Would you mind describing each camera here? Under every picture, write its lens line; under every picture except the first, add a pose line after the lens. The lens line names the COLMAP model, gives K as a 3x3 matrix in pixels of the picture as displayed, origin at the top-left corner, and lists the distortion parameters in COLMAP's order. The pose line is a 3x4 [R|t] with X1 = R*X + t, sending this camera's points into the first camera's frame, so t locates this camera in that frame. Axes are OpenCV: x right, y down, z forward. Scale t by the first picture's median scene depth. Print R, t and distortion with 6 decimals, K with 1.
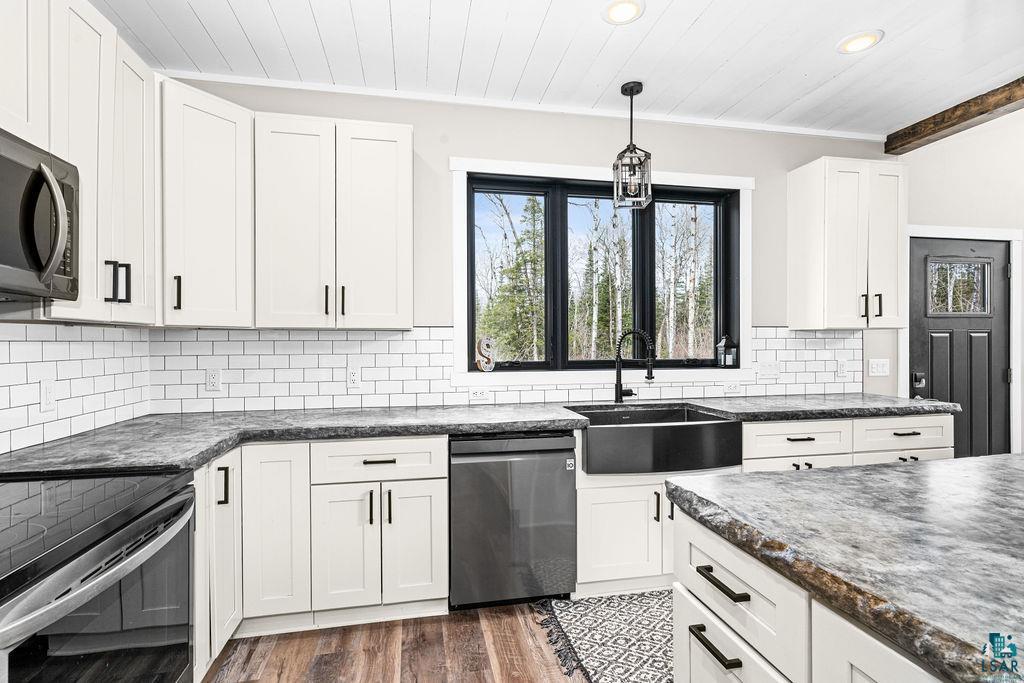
lens RADIAL K [[502.9, 0, 512.4], [0, 502.9, 336.6], [0, 0, 1]] dist [0.001111, 0.001619]
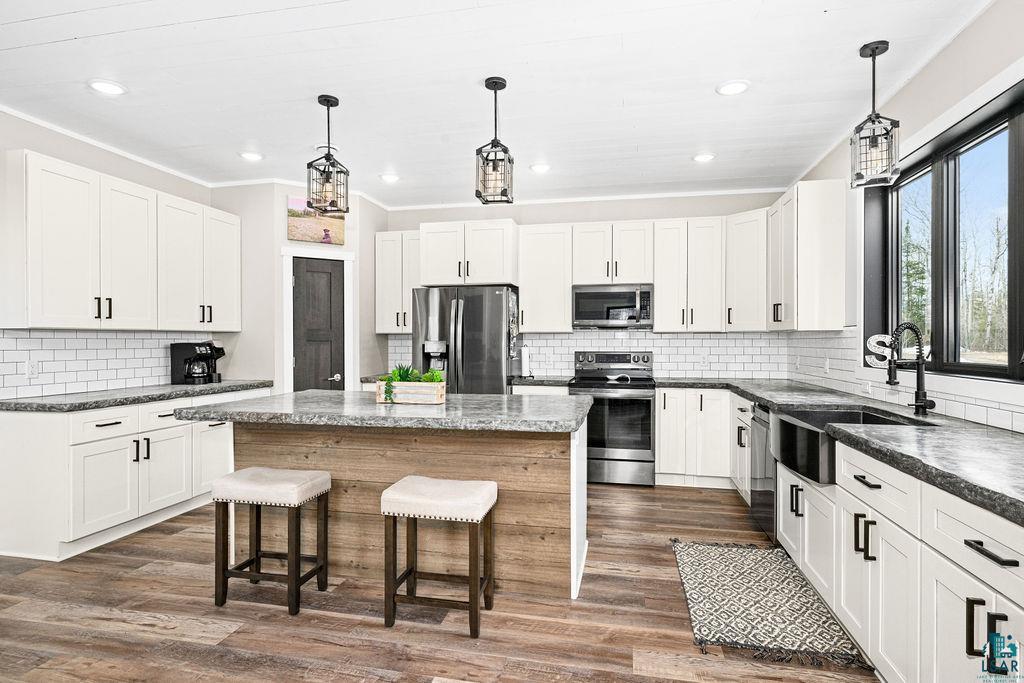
lens RADIAL K [[550.8, 0, 507.2], [0, 550.8, 343.5], [0, 0, 1]] dist [-0.000536, 0.000414]
pose [[-0.388311, 0.008058, -0.921493, 1.325940], [0.011327, 0.999928, 0.003970, 0.006675], [0.921459, -0.008896, -0.388374, 0.757019]]
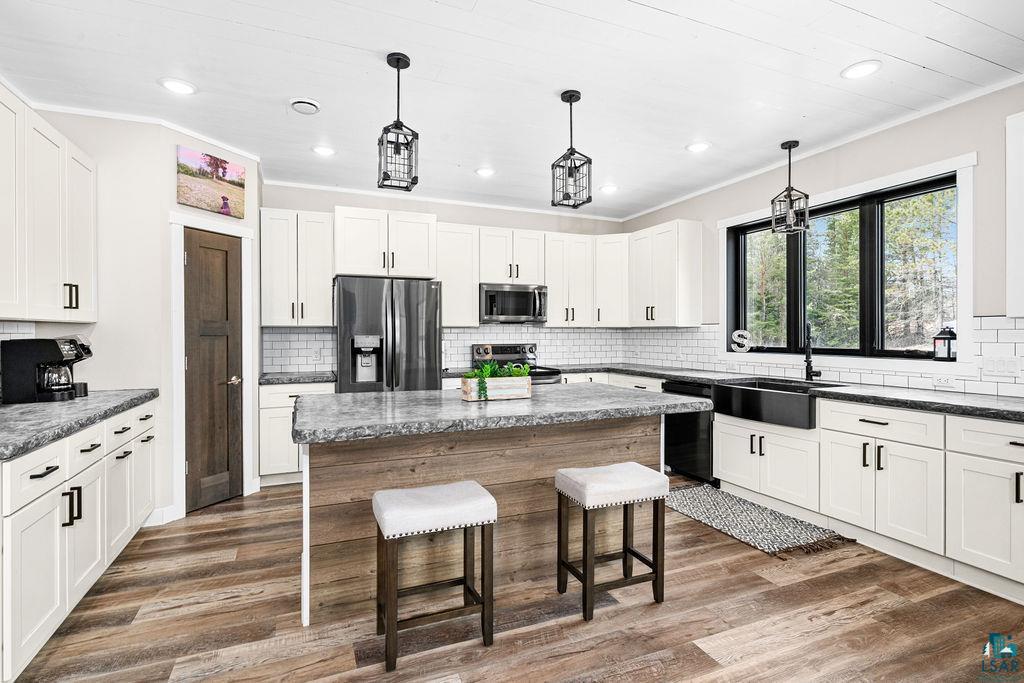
lens RADIAL K [[502.9, 0, 513.9], [0, 502.9, 336.4], [0, 0, 1]] dist [0.001111, 0.001619]
pose [[0.212682, 0.008493, -0.977085, 1.350907], [0.011541, 0.999871, 0.011204, -0.004651], [0.977053, -0.013660, 0.212556, -0.006608]]
